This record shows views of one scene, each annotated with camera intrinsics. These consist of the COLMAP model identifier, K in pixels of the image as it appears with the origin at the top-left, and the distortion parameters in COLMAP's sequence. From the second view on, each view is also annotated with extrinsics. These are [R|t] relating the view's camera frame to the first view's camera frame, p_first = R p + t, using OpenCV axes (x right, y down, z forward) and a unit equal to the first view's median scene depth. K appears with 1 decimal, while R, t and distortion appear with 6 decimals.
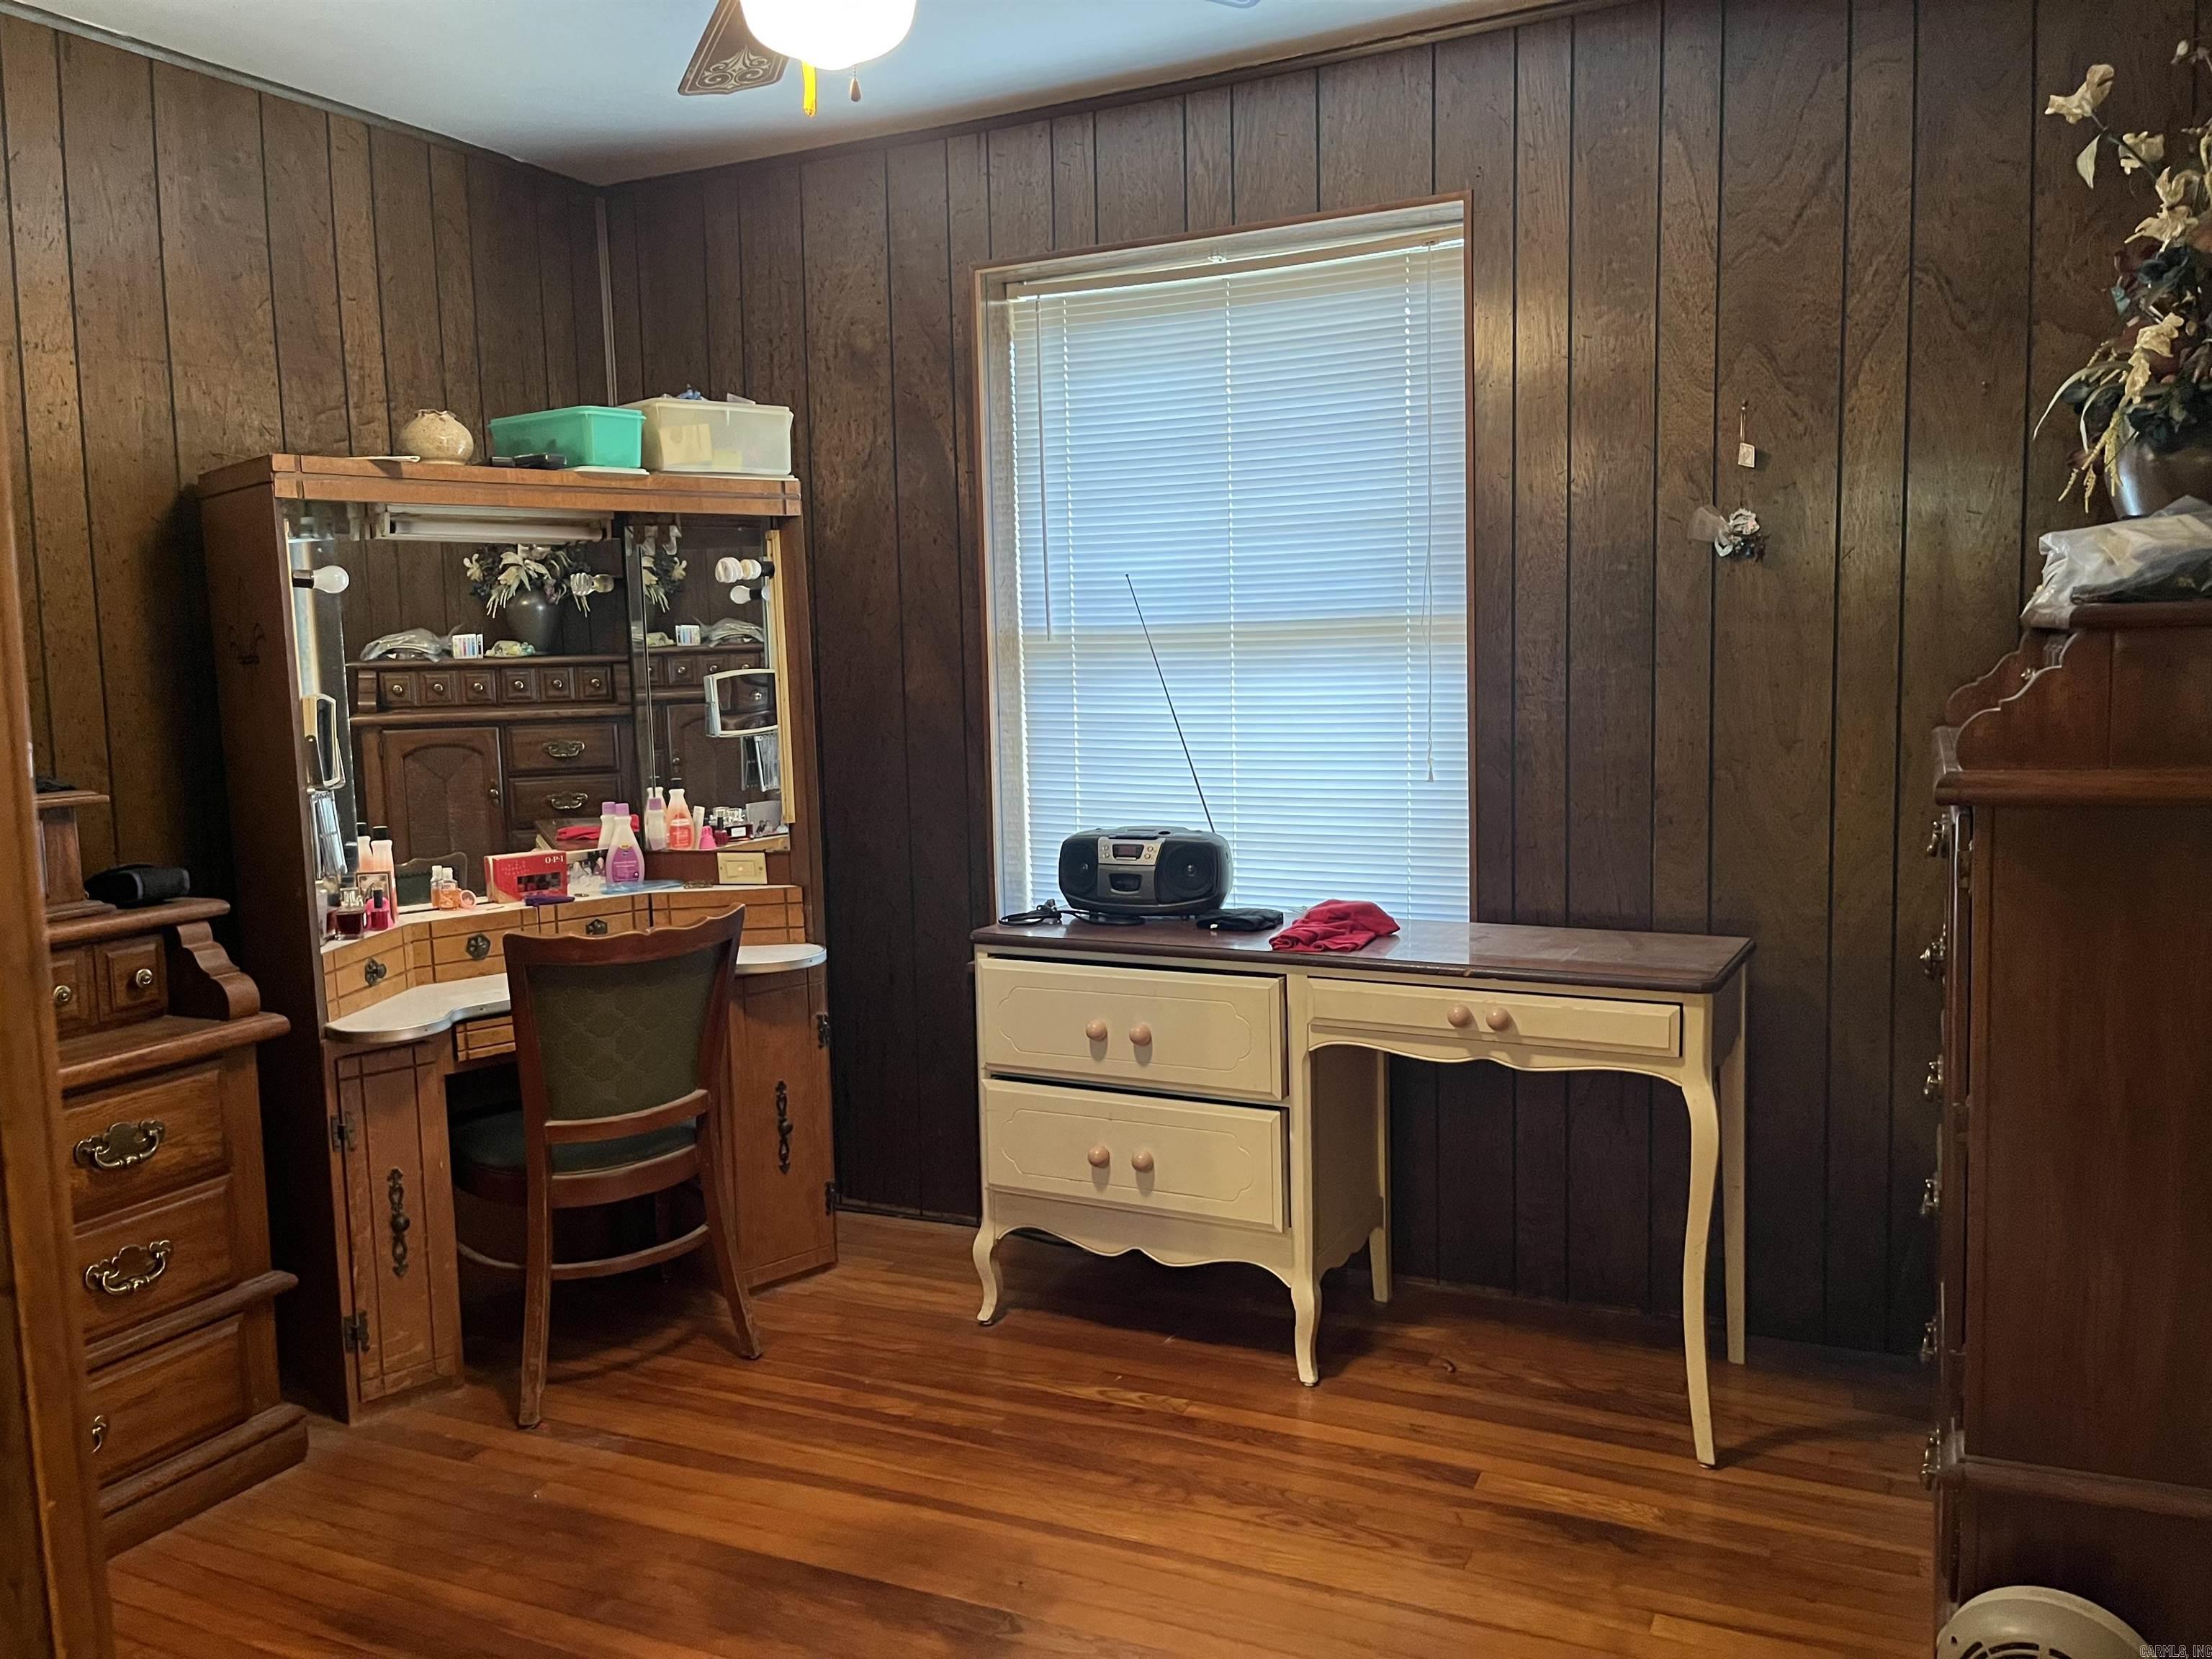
lens RADIAL K [[1640.1, 0, 1106.0], [0, 1640.1, 829.5], [0, 0, 1]] dist [0.068384, -0.109548]
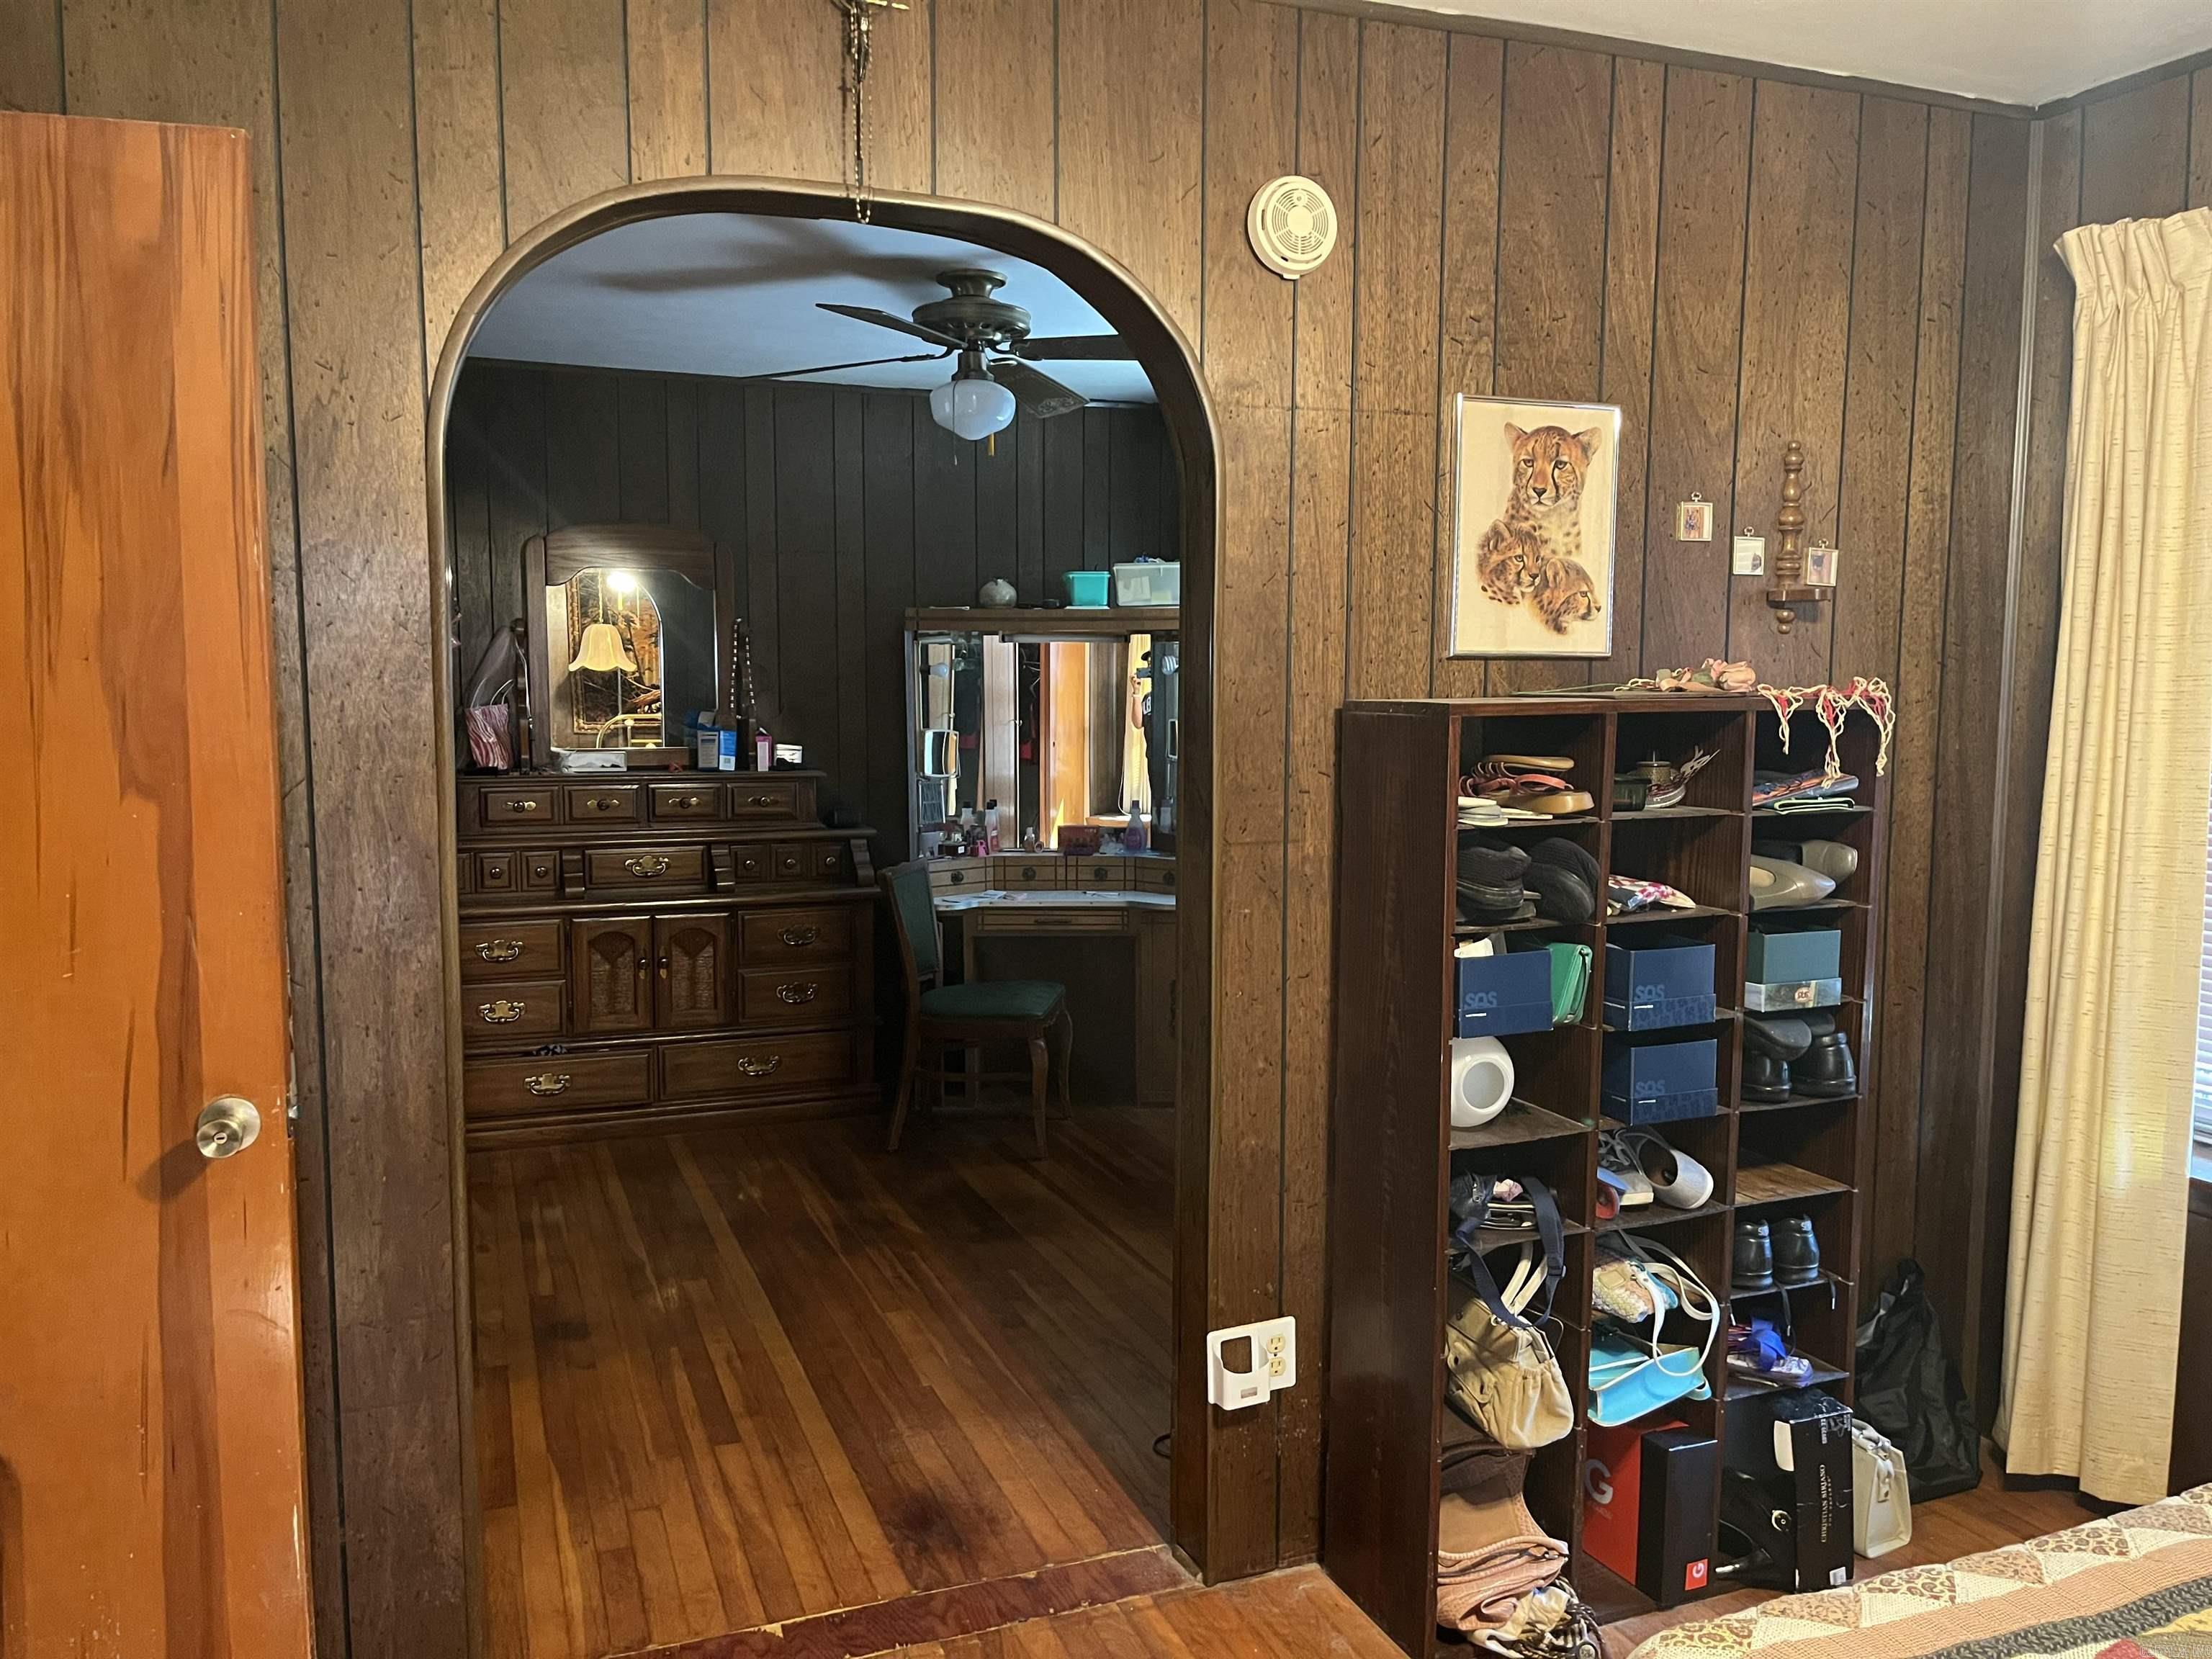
lens RADIAL K [[1640.1, 0, 1106.0], [0, 1640.1, 829.5], [0, 0, 1]] dist [0.068384, -0.109548]
pose [[0.735285, 0.091844, -0.671506, 0.883412], [-0.096085, 0.994895, 0.030864, -0.039996], [0.670912, 0.041828, 0.740356, -0.250788]]
